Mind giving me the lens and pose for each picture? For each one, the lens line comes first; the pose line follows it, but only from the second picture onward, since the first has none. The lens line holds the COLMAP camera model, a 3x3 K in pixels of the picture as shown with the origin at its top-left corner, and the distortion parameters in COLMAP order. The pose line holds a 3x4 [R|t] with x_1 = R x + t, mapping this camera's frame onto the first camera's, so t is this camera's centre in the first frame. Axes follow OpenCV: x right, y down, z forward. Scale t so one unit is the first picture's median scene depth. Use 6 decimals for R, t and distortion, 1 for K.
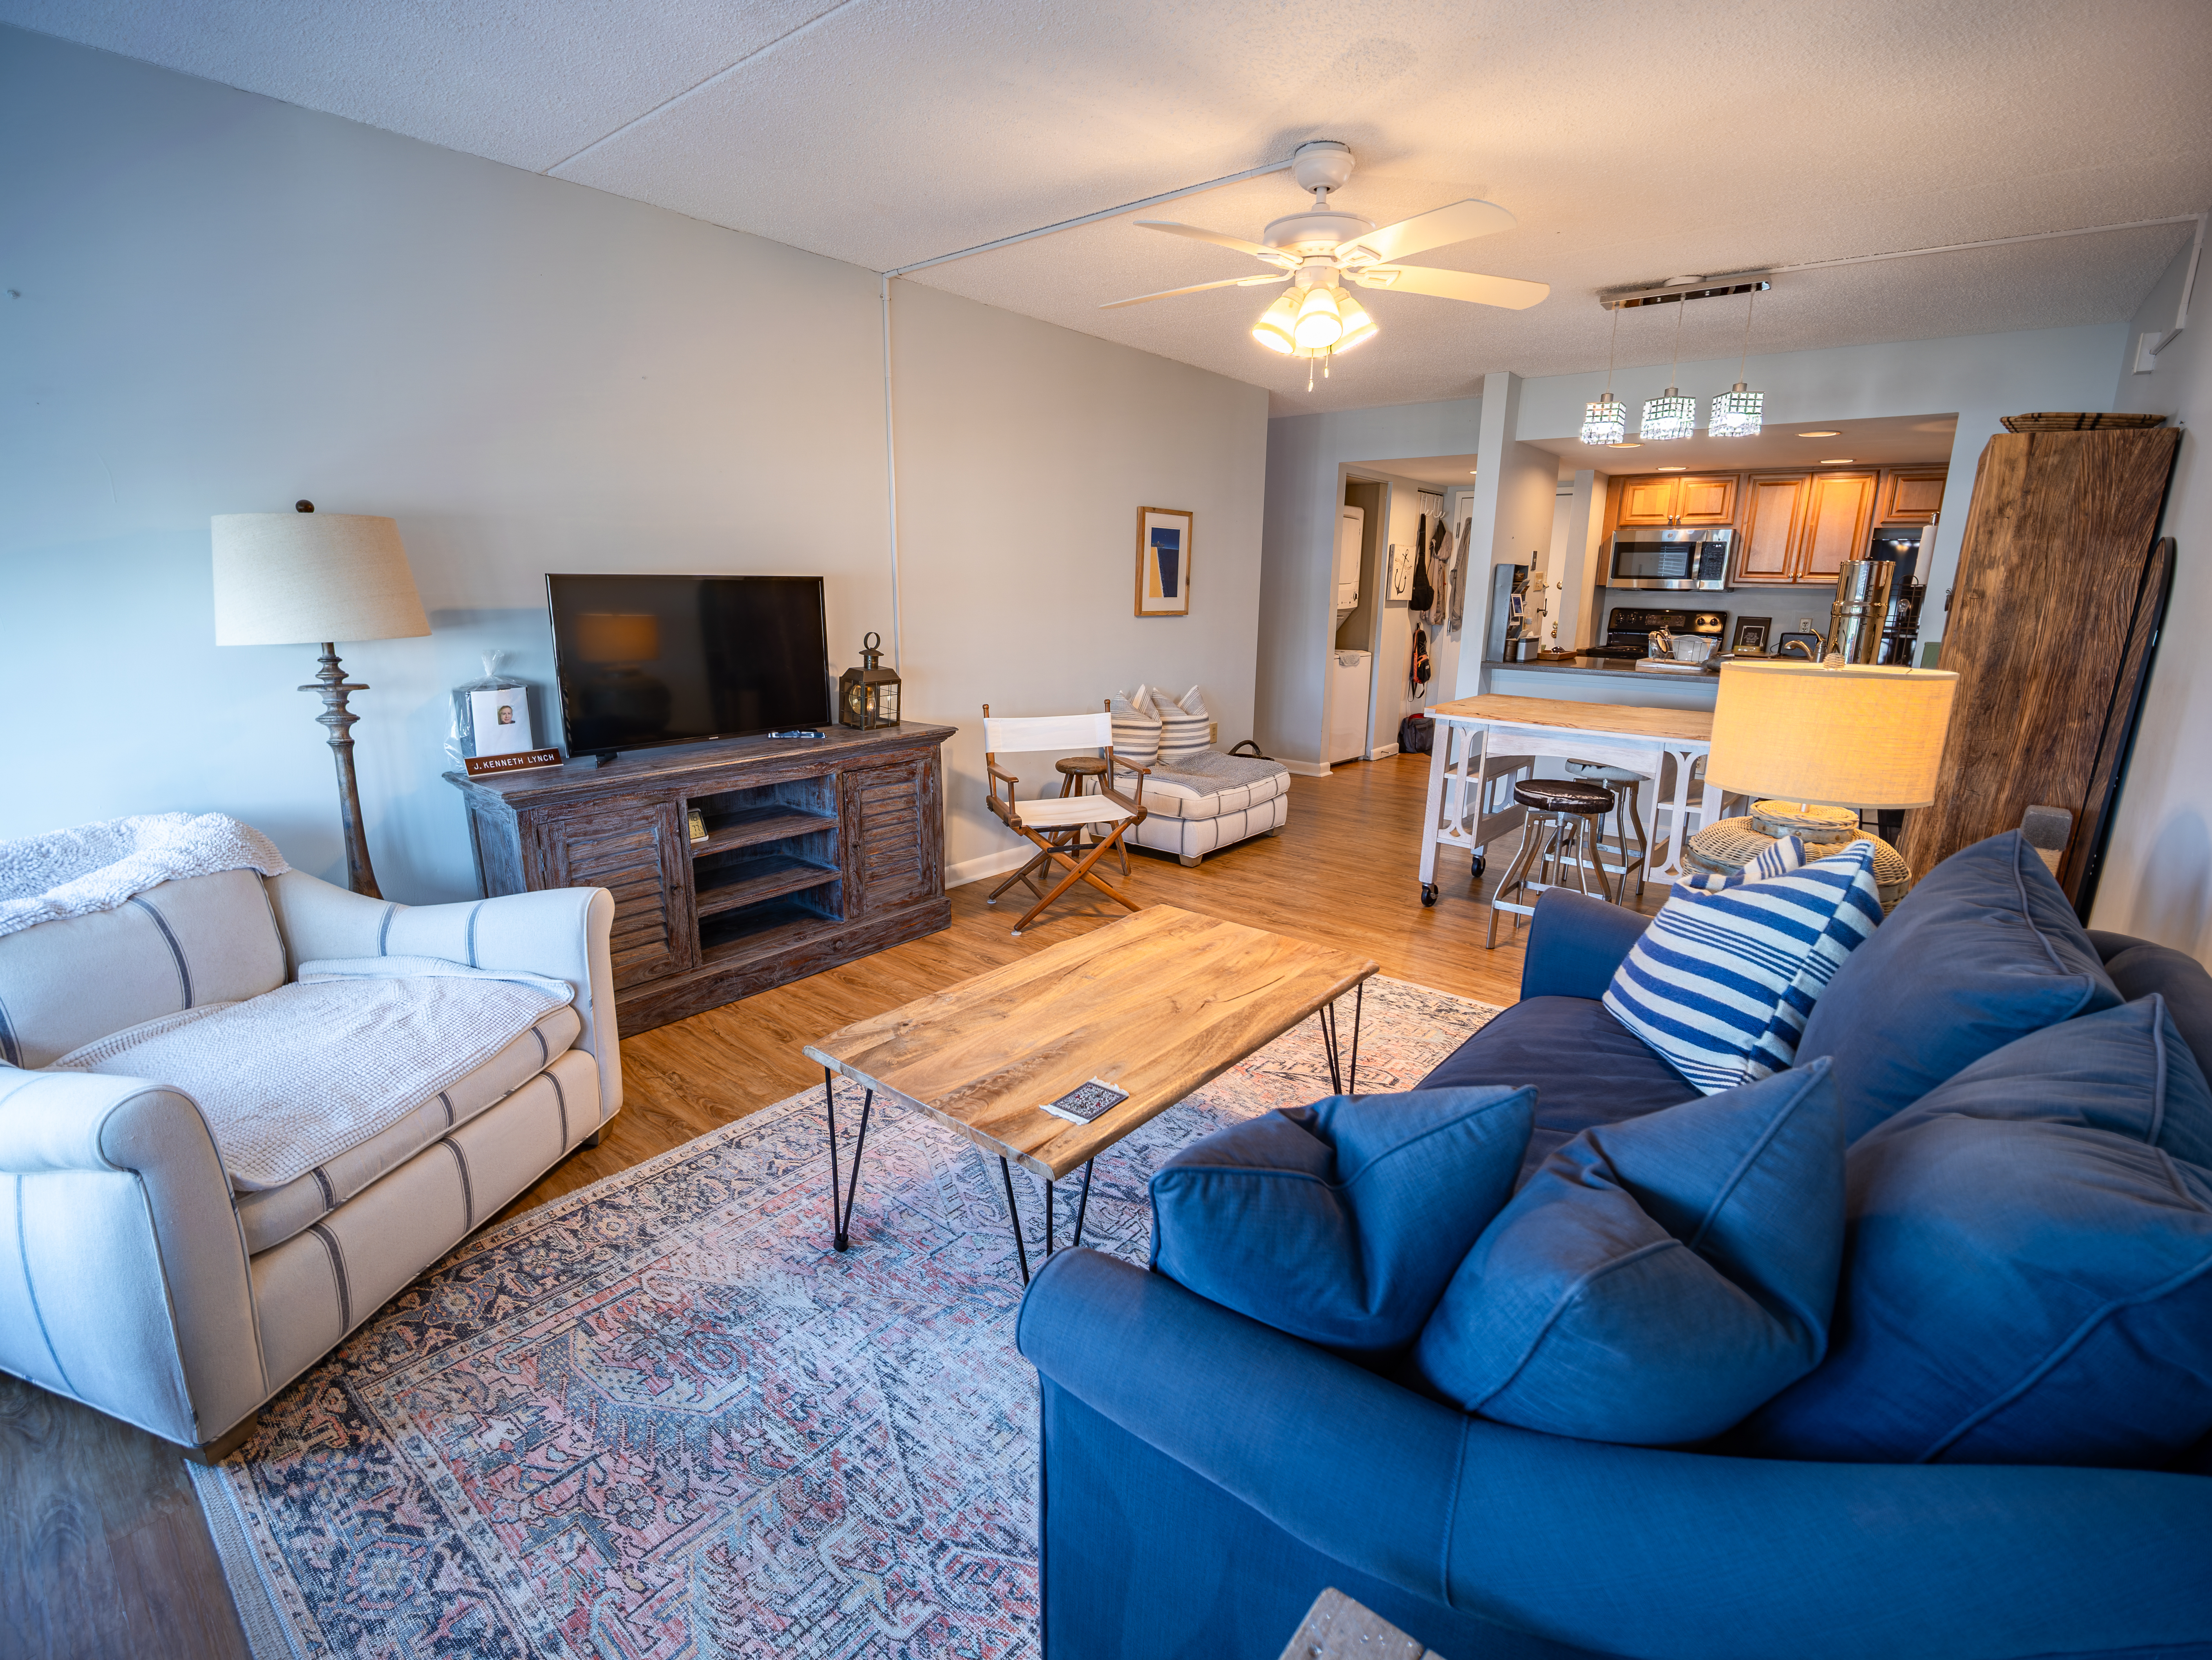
lens RADIAL K [[1010.2, 0, 1100.9], [0, 1010.2, 831.5], [0, 0, 1]] dist [-0.017974, -0.000348]
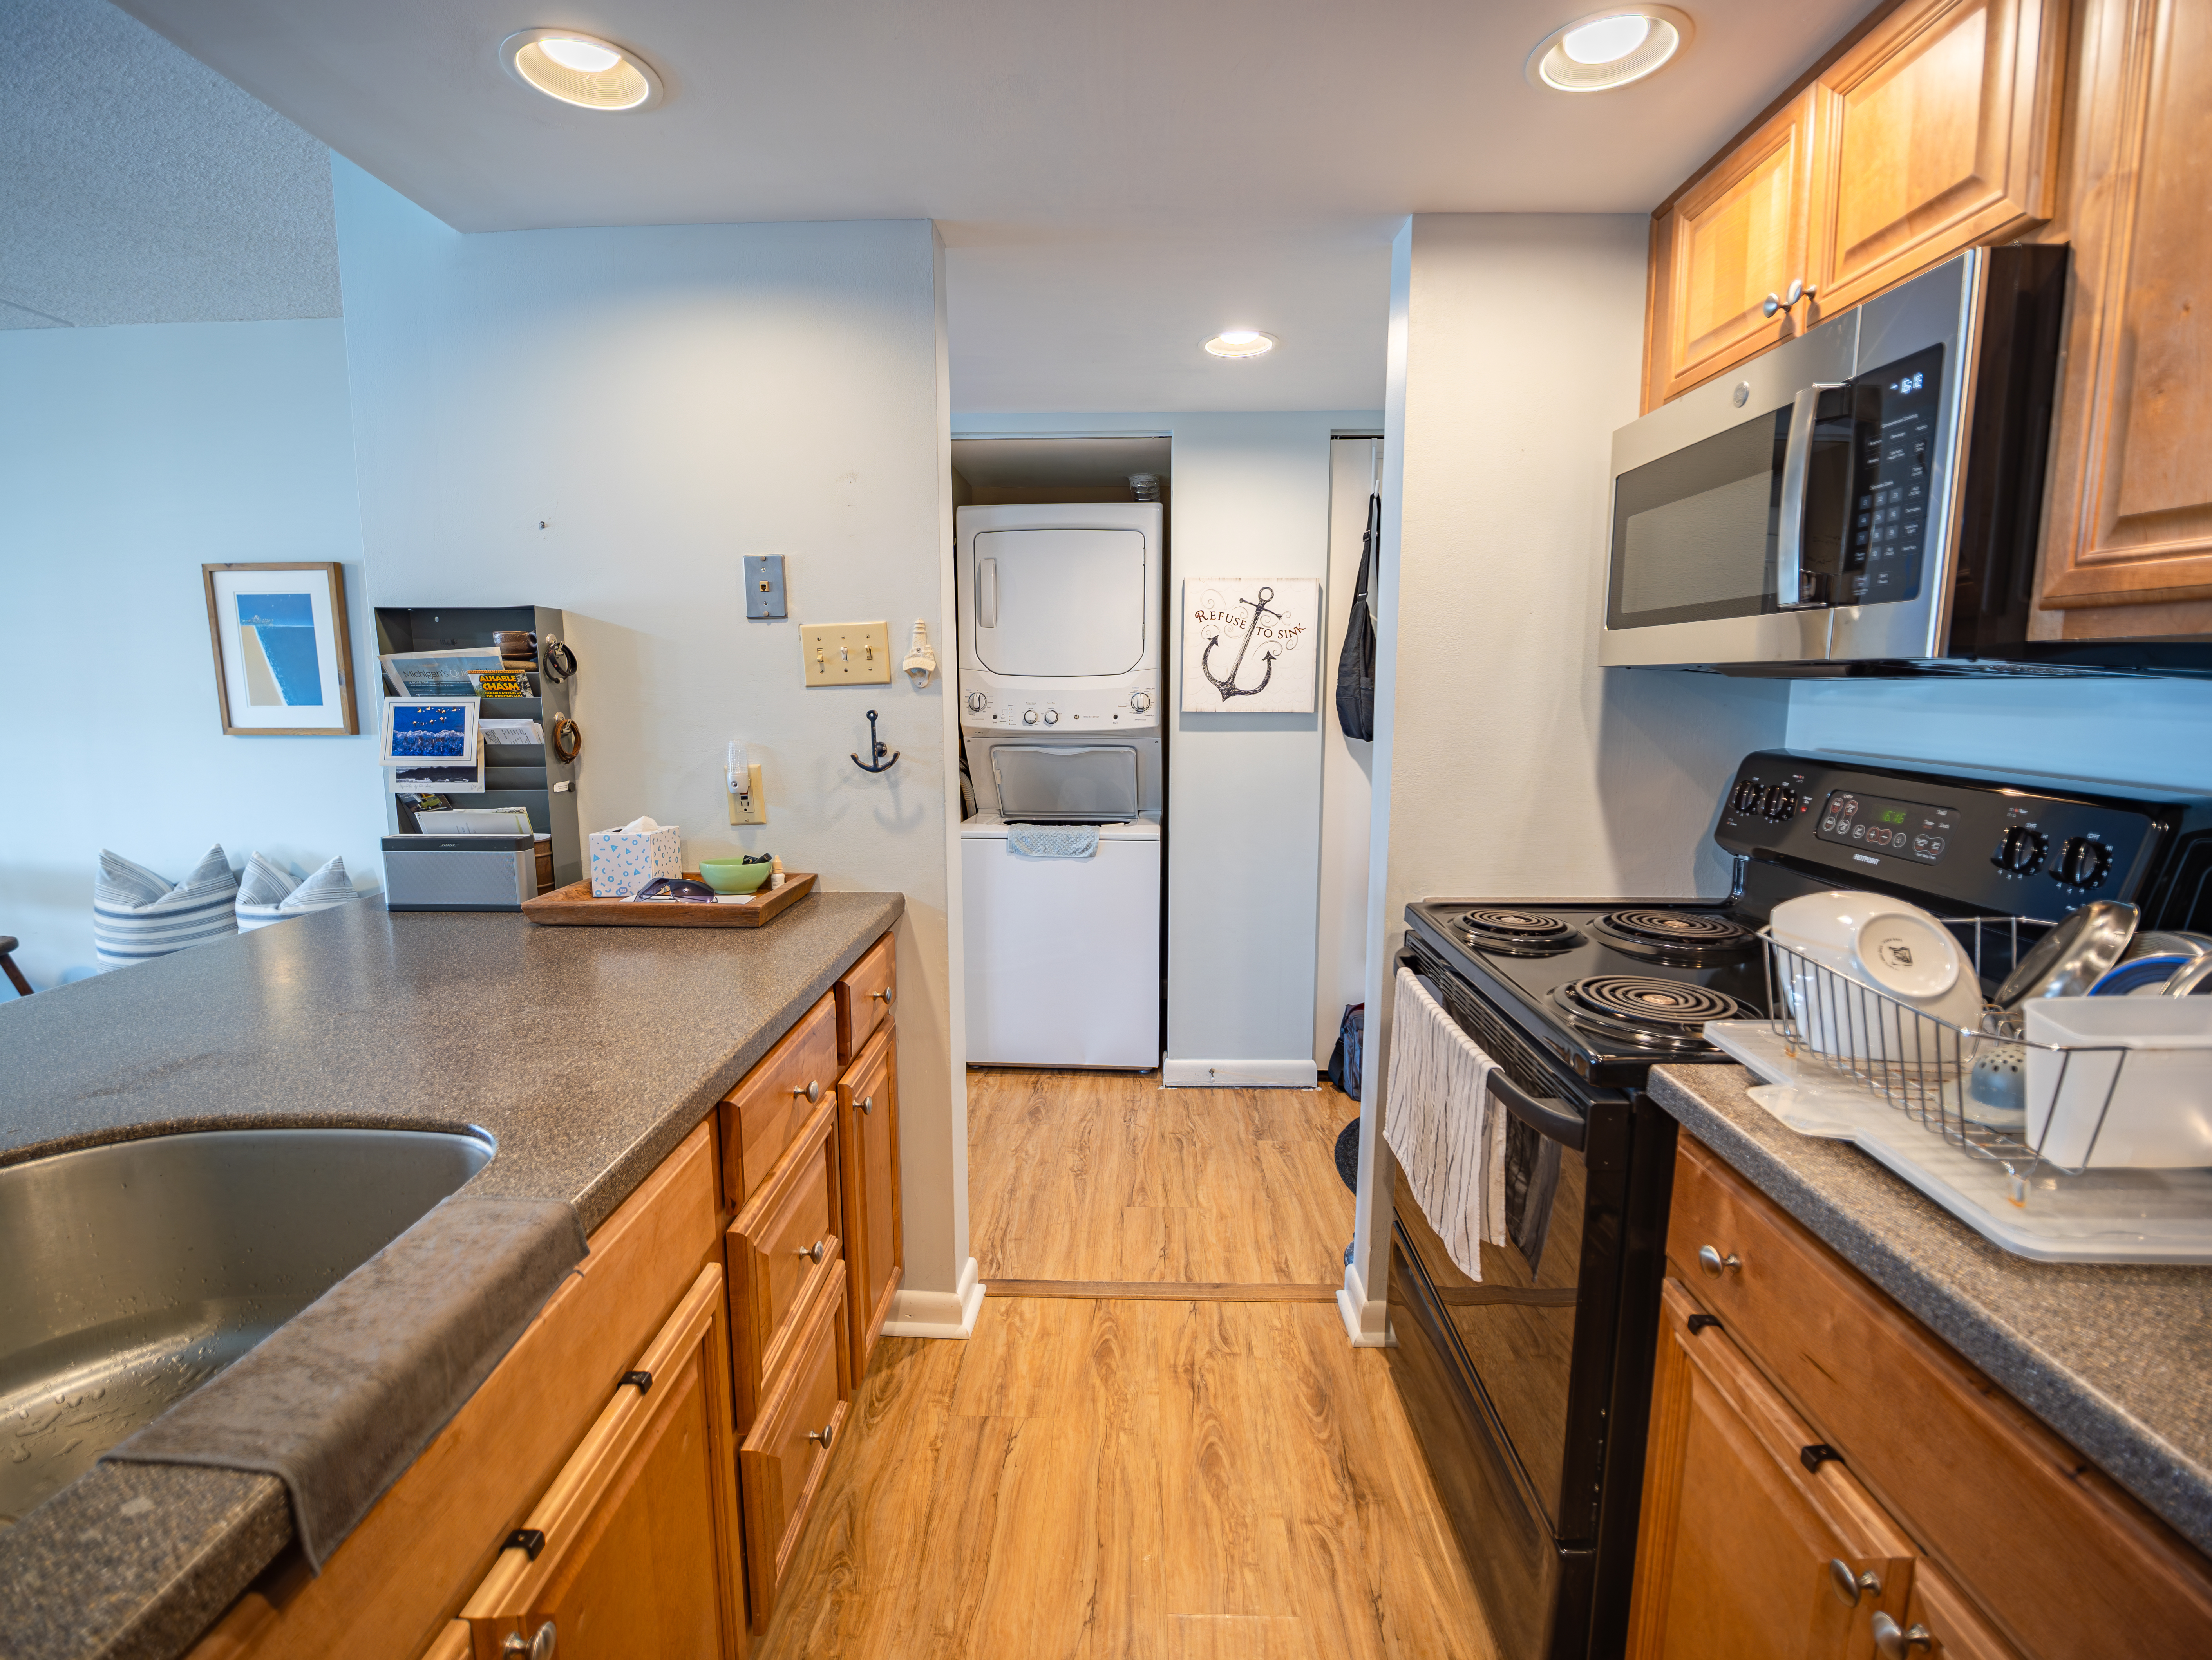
lens RADIAL K [[1010.2, 0, 1090.5], [0, 1010.2, 822.1], [0, 0, 1]] dist [-0.017974, -0.000348]
pose [[0.599528, 0.096091, -0.794564, 0.578821], [-0.182979, 0.982929, -0.019194, -0.165471], [0.779156, 0.156896, 0.606877, 0.705487]]
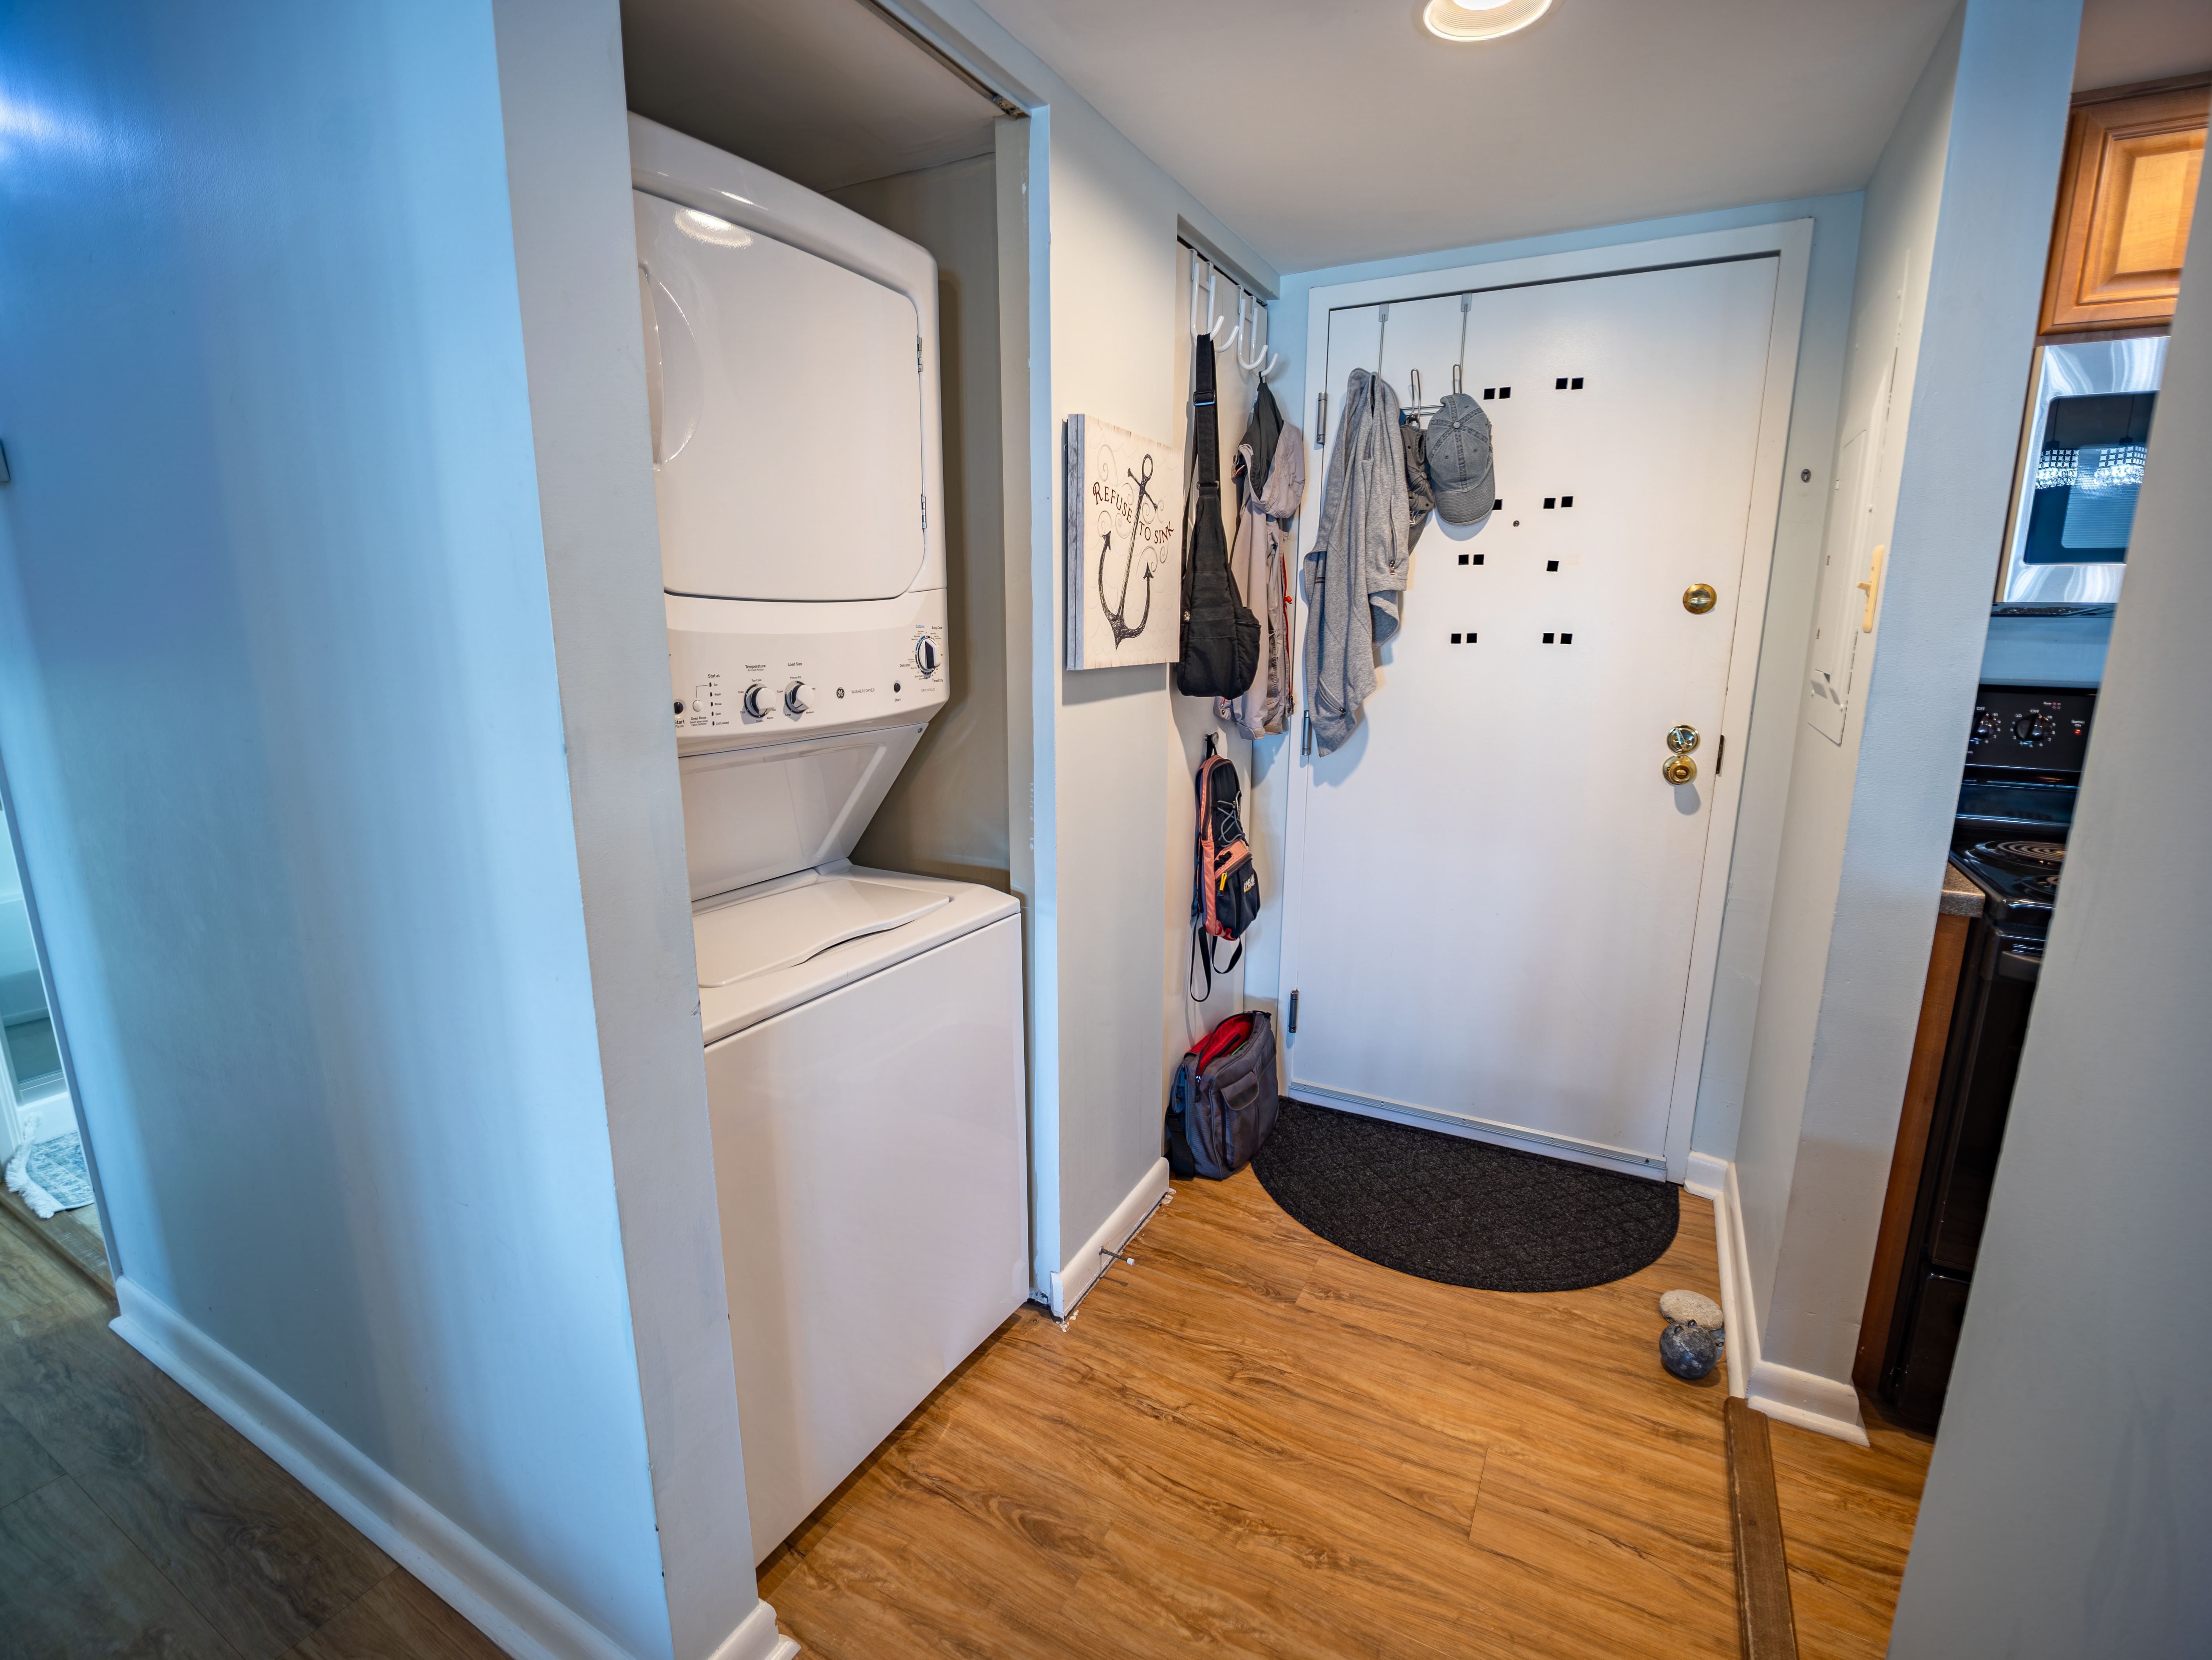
lens RADIAL K [[1010.2, 0, 1109.5], [0, 1010.2, 826.3], [0, 0, 1]] dist [-0.017974, -0.000348]
pose [[0.980513, -0.049403, 0.190144, 0.241220], [0.055288, 0.998138, -0.025769, -0.183402], [-0.188516, 0.035779, 0.981418, 0.756696]]
